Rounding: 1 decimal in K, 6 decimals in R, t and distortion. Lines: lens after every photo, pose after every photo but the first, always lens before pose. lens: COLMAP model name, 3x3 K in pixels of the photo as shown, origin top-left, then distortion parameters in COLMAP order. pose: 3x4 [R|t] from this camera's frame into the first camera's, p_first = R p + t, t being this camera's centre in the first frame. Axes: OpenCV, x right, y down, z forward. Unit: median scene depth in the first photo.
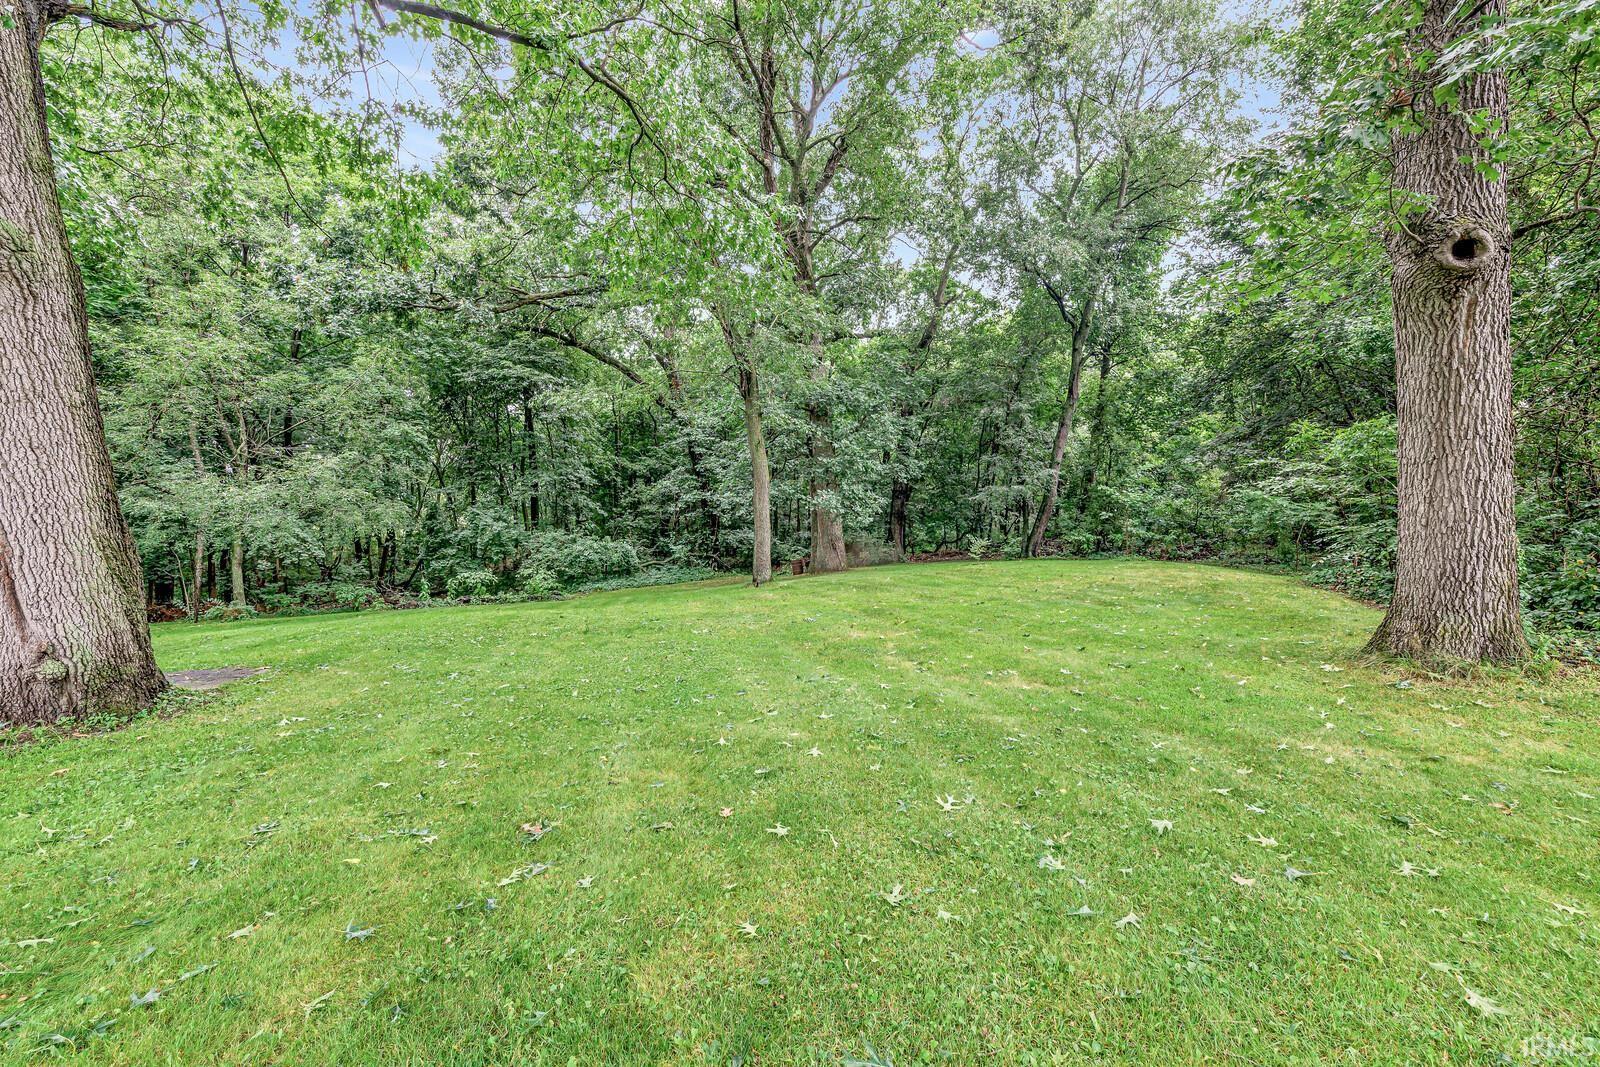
lens RADIAL K [[691.9, 0, 799.8], [0, 691.9, 530.5], [0, 0, 1]] dist [-0.000031, 0.000000]
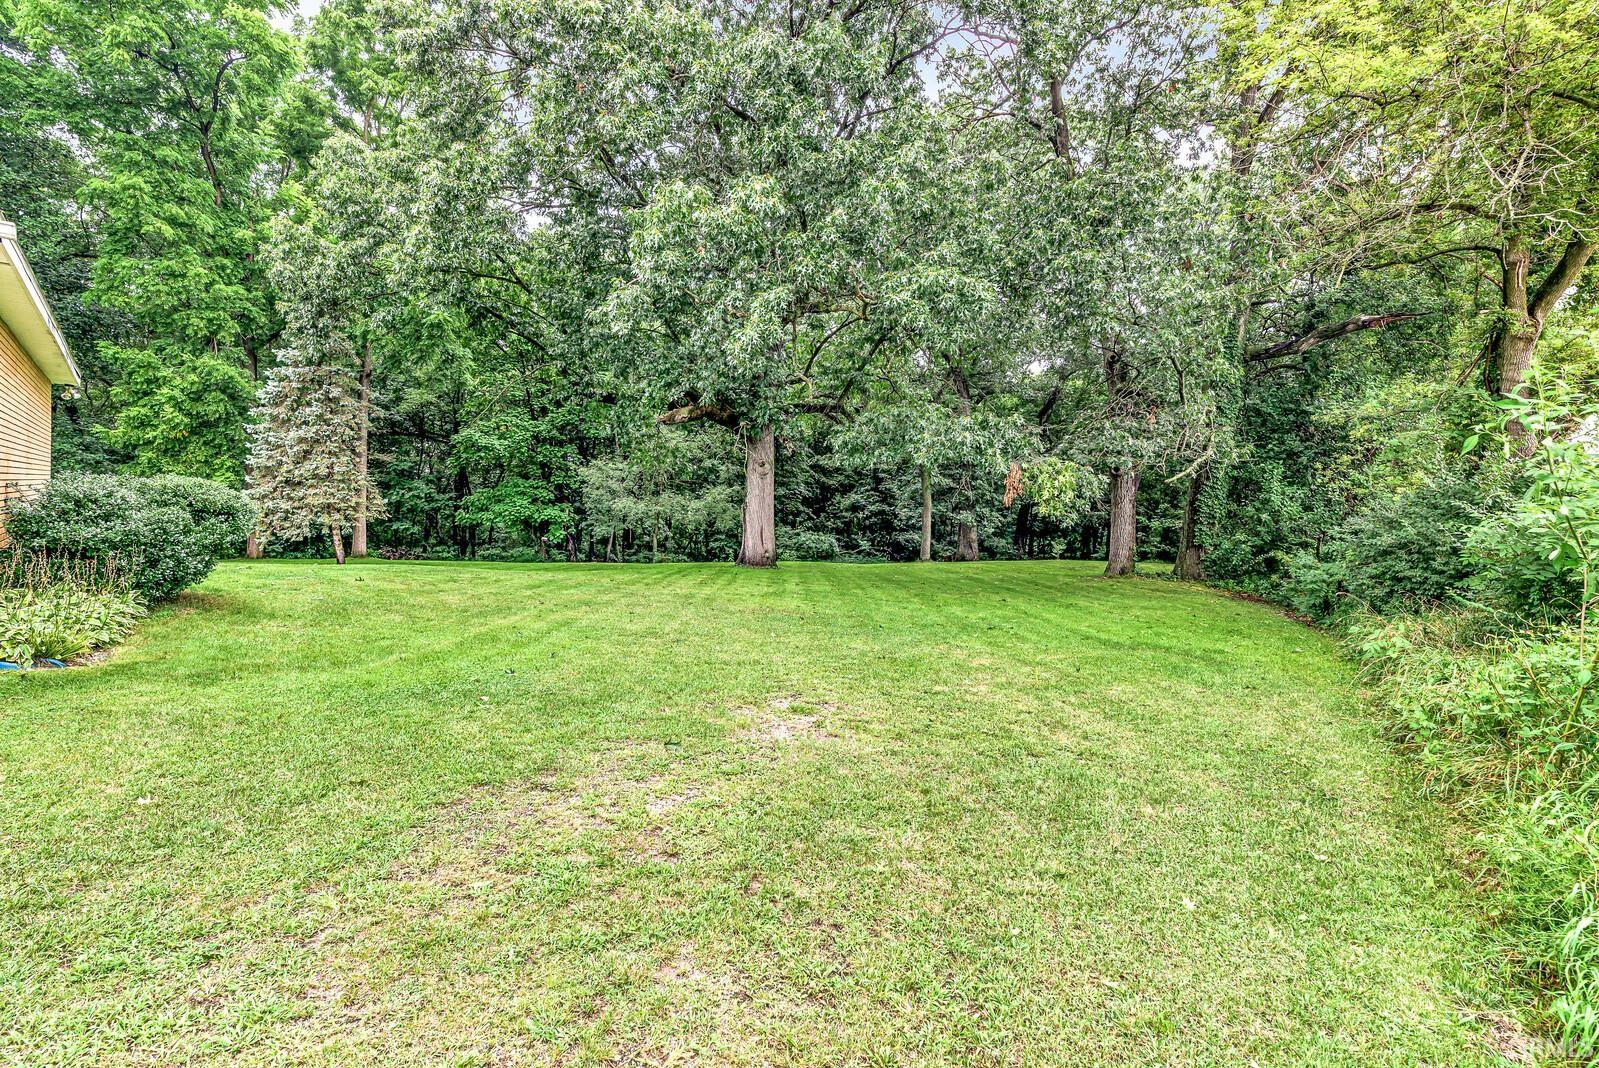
lens RADIAL K [[692.2, 0, 800.6], [0, 692.2, 524.4], [0, 0, 1]] dist [-0.000253, -0.000004]
pose [[0.973860, 0.048070, -0.222004, 0.013693], [-0.050711, 0.998694, -0.006205, 0.002749], [0.221416, 0.017301, 0.975026, -0.446100]]
